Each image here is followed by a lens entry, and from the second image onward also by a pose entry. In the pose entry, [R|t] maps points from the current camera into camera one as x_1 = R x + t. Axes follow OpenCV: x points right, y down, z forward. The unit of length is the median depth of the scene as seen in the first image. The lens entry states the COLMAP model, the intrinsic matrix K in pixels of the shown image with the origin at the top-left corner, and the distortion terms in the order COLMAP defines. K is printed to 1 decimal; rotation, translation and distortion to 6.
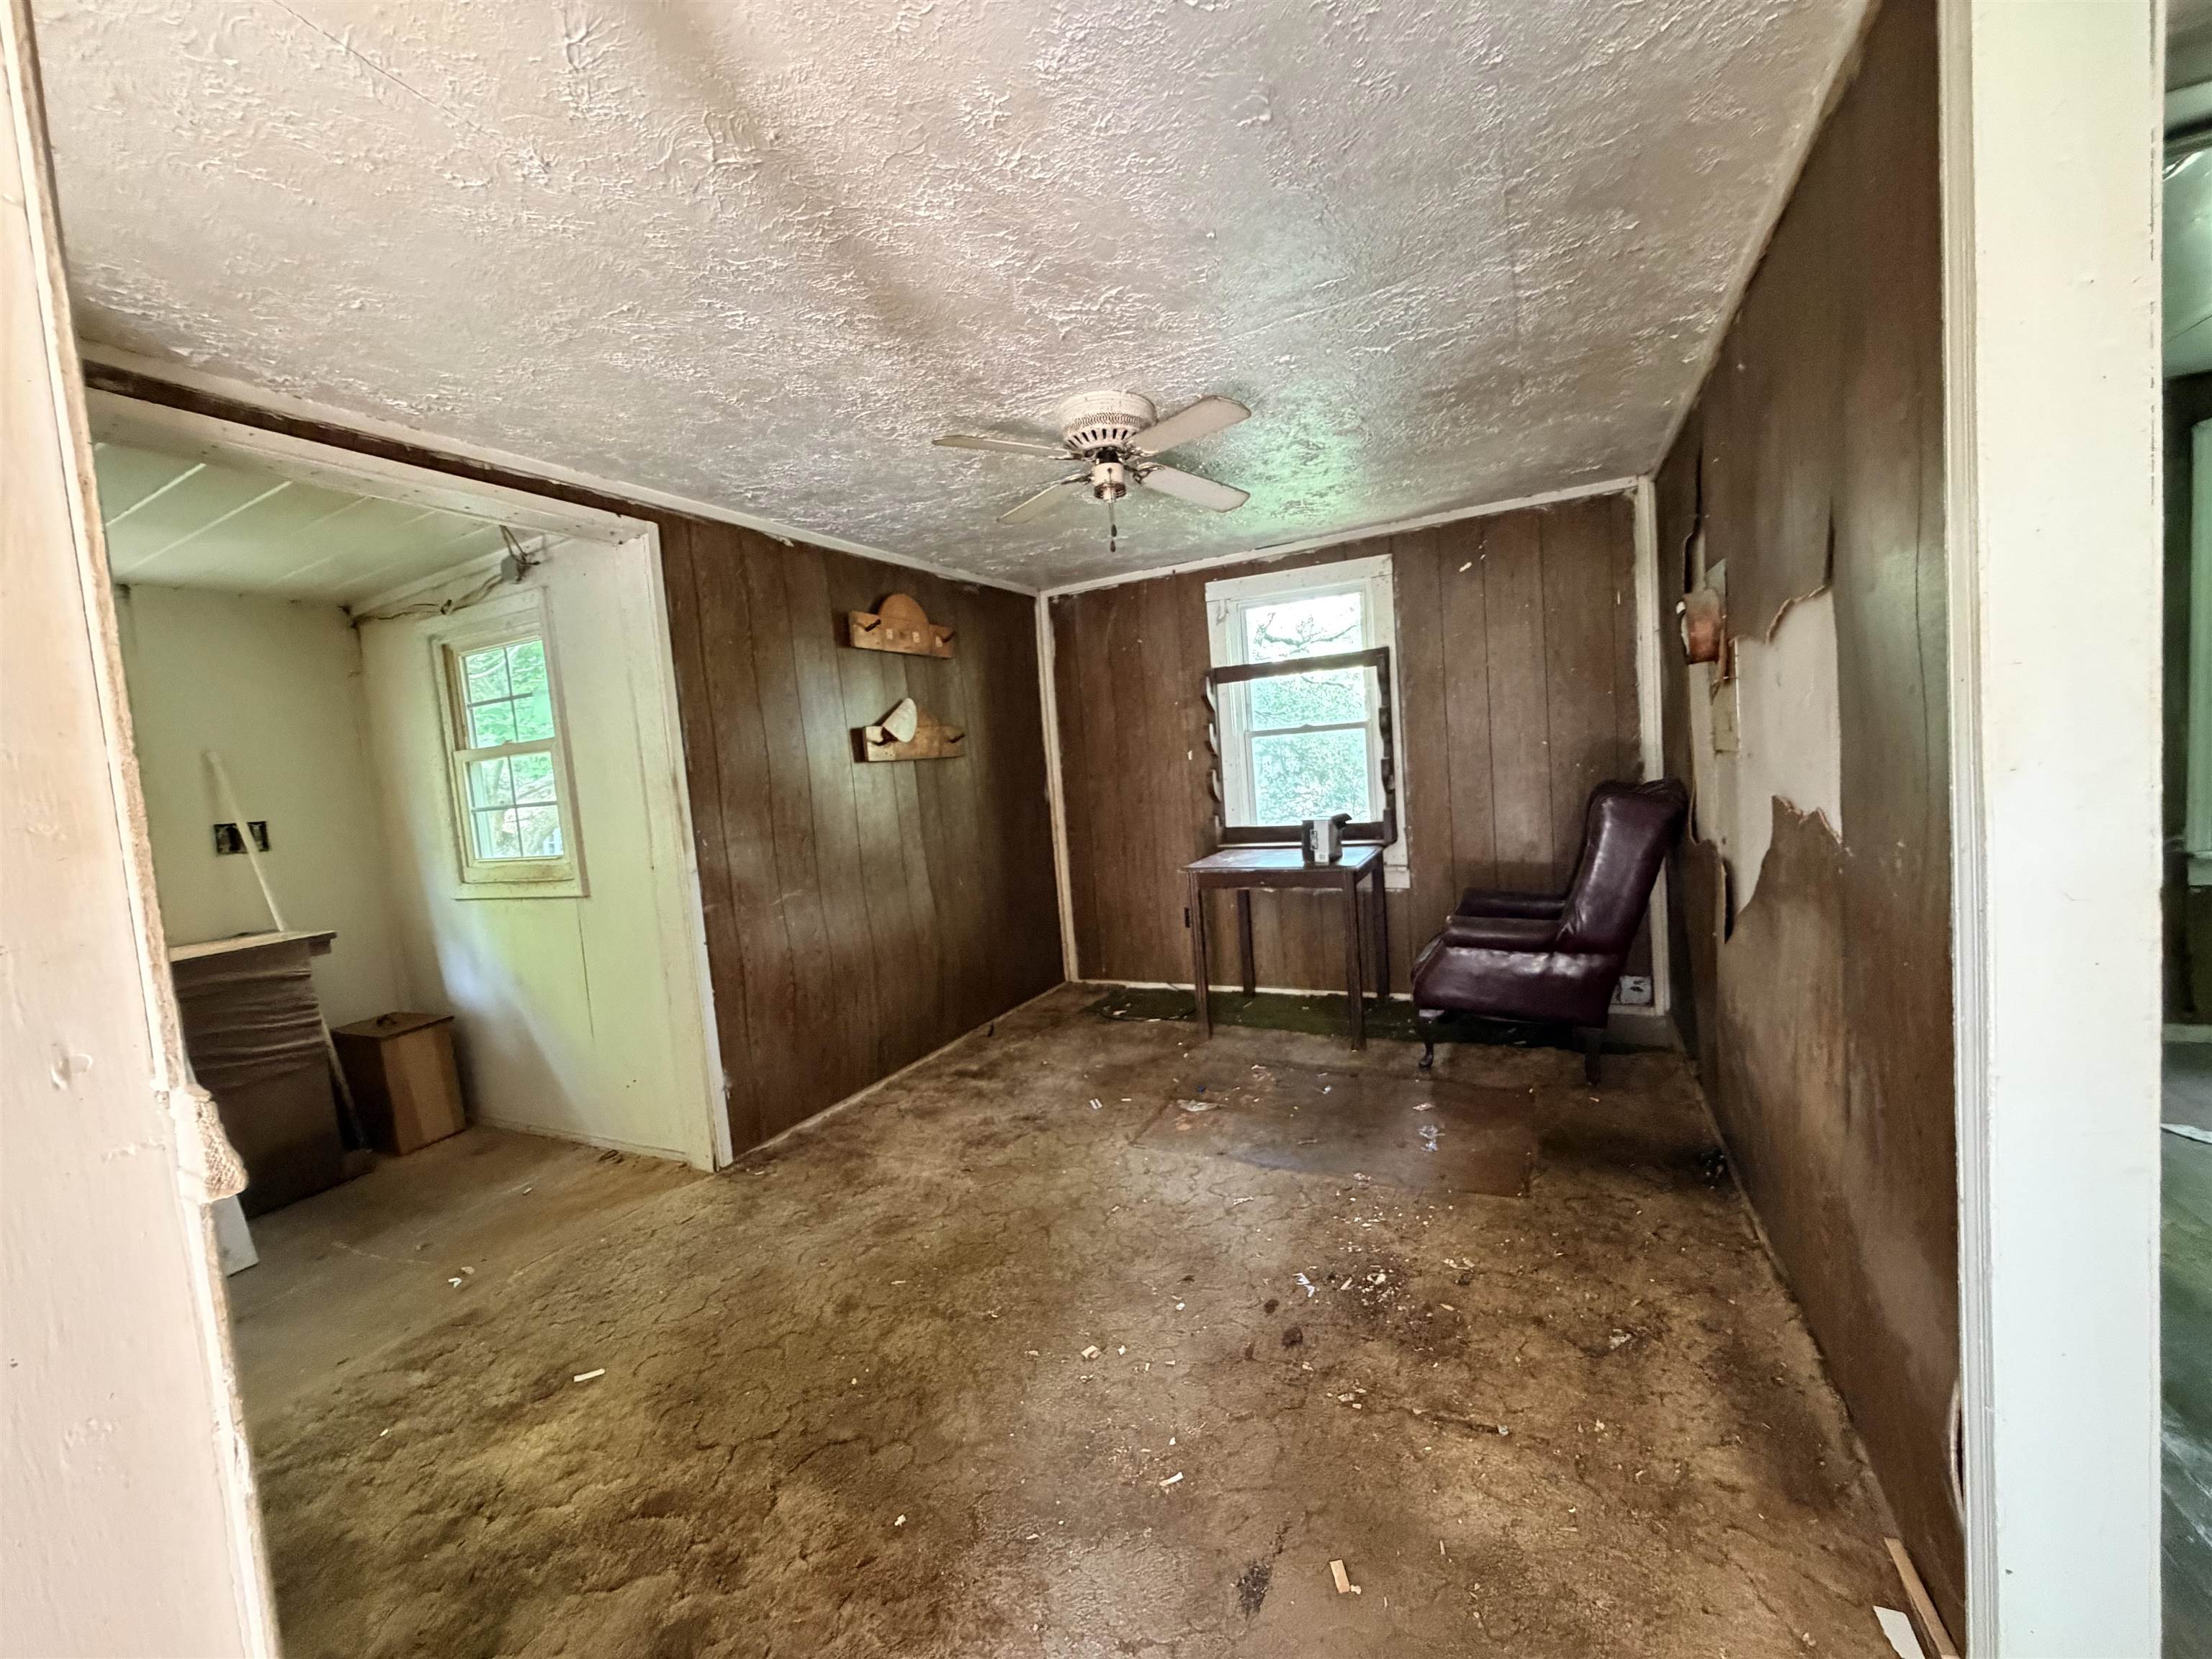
lens RADIAL K [[877.8, 0, 1099.7], [0, 877.8, 830.1], [0, 0, 1]] dist [0.000934, 0.000489]
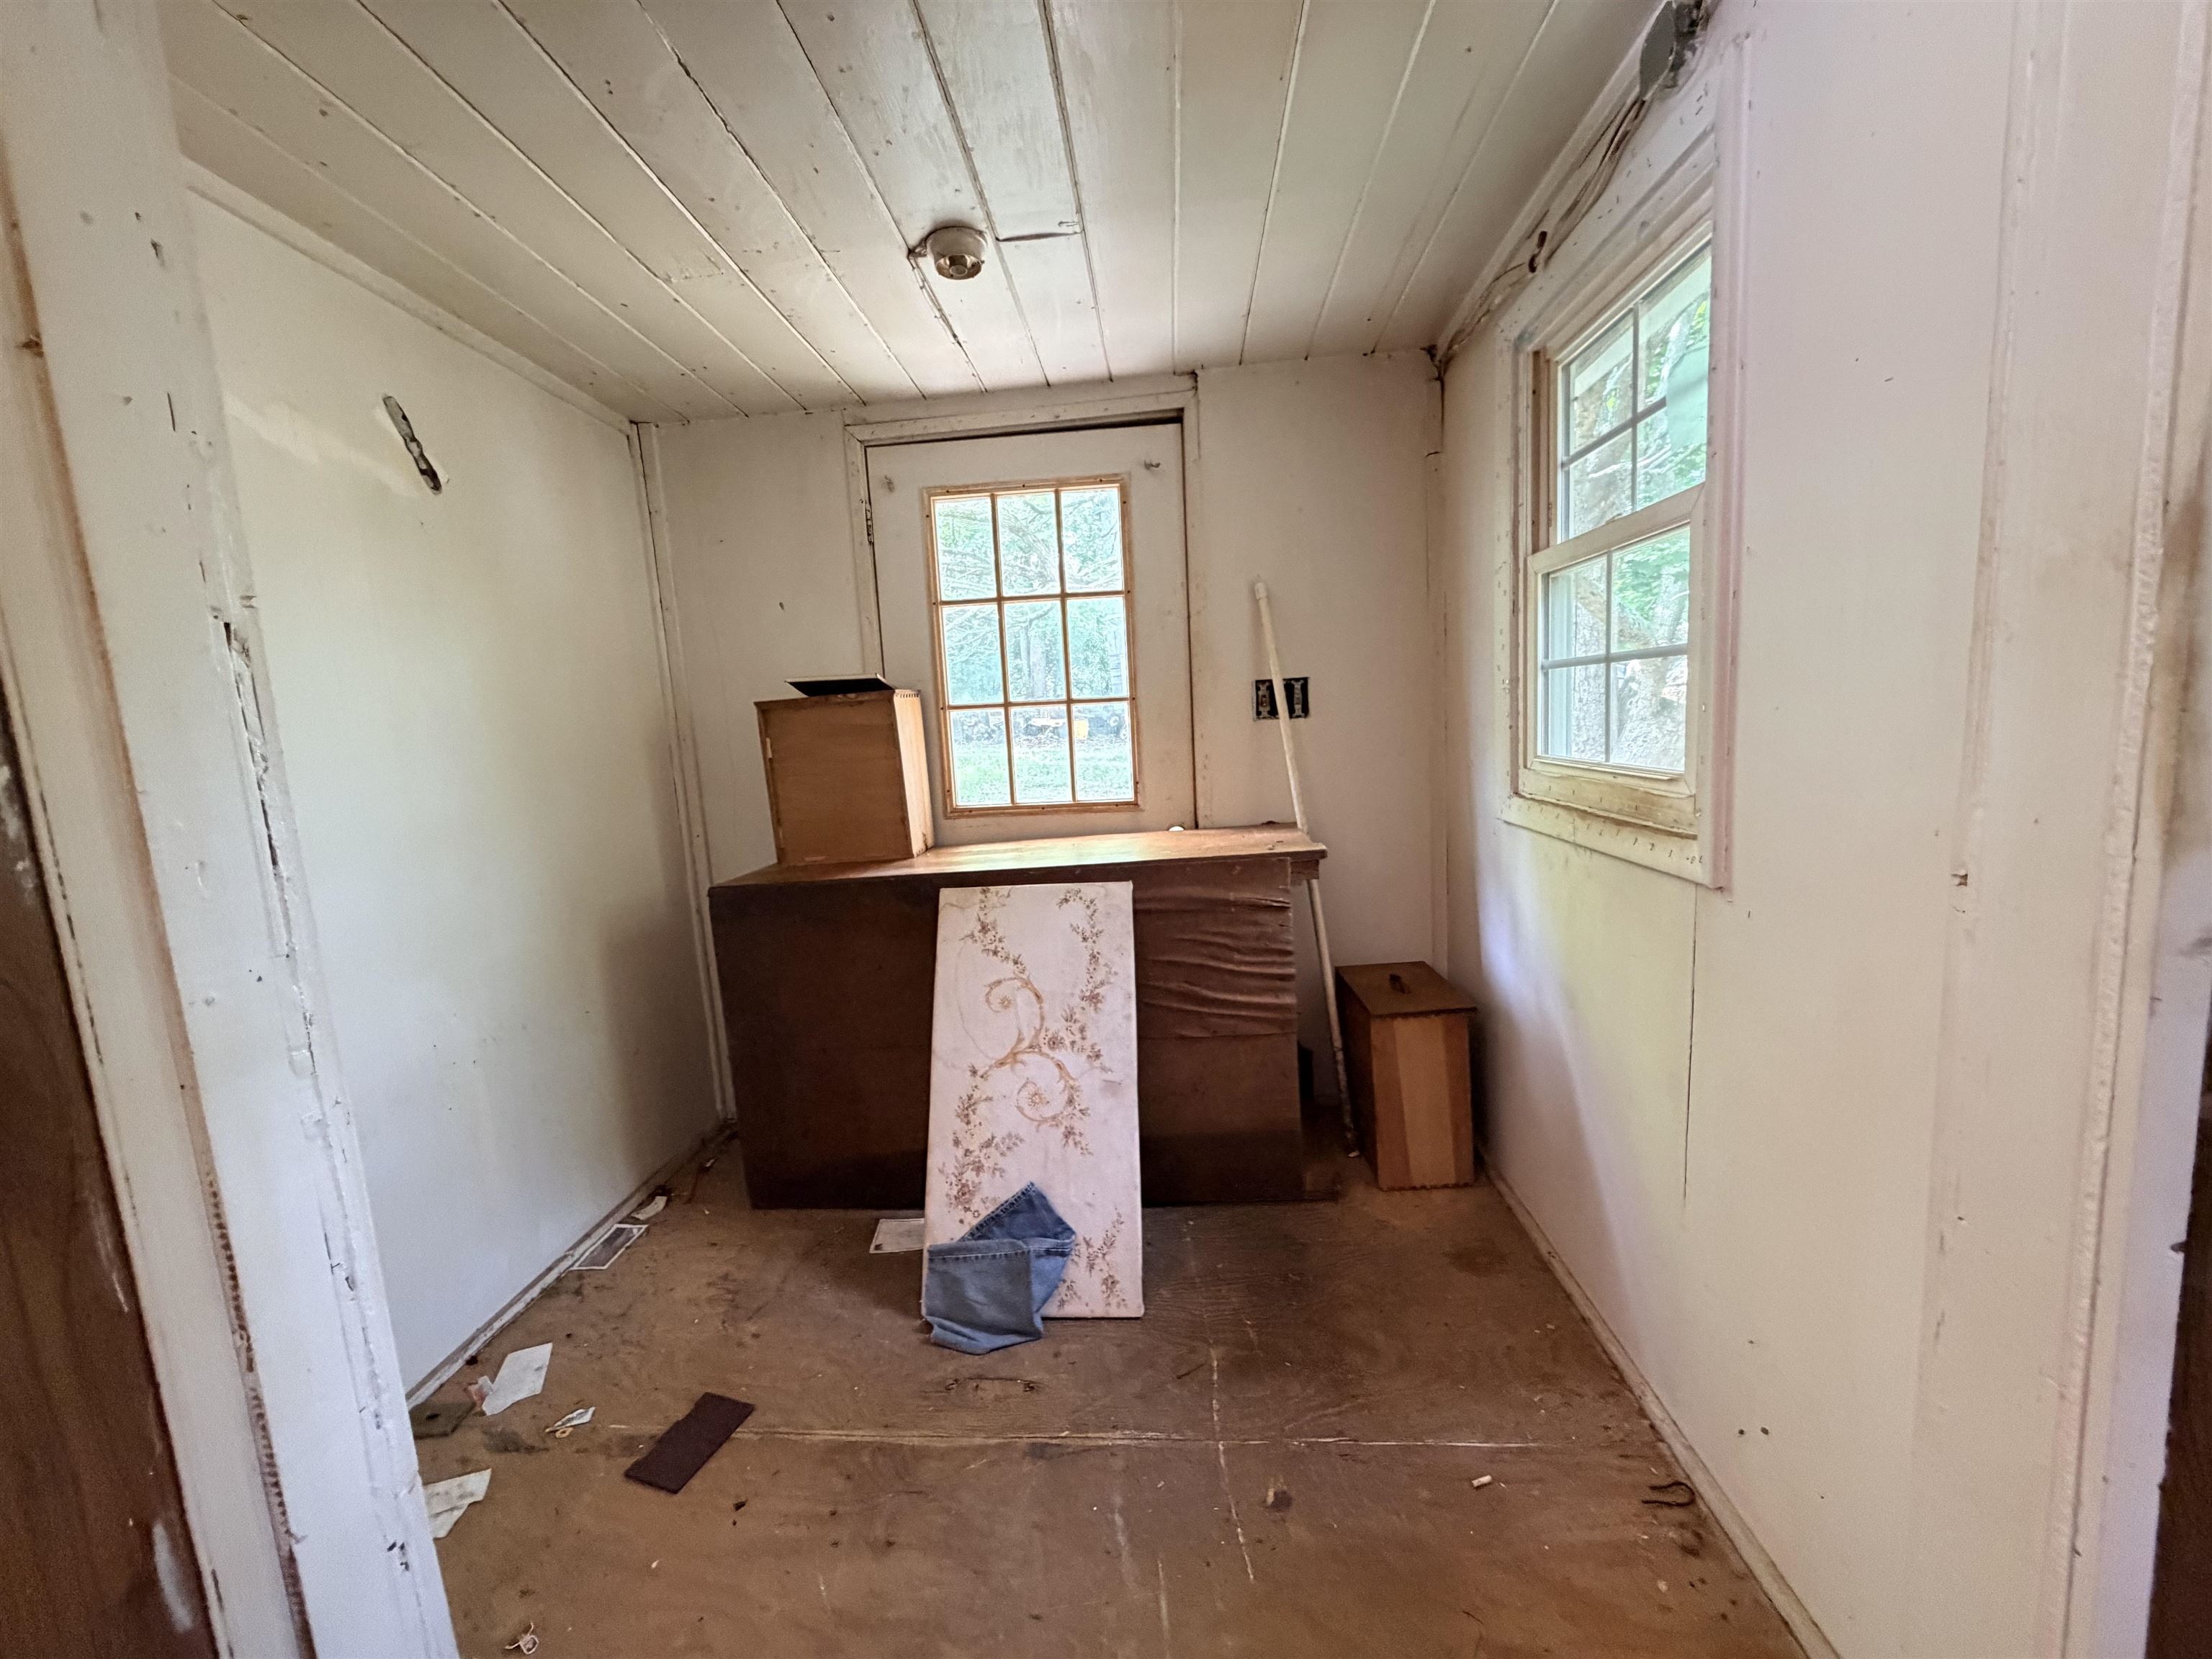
lens RADIAL K [[877.8, 0, 1099.7], [0, 877.8, 830.1], [0, 0, 1]] dist [0.000934, 0.000489]
pose [[0.370210, 0.181291, -0.911086, -0.316583], [-0.038097, 0.982910, 0.180103, -0.010130], [0.928167, -0.031966, 0.370790, 0.565512]]
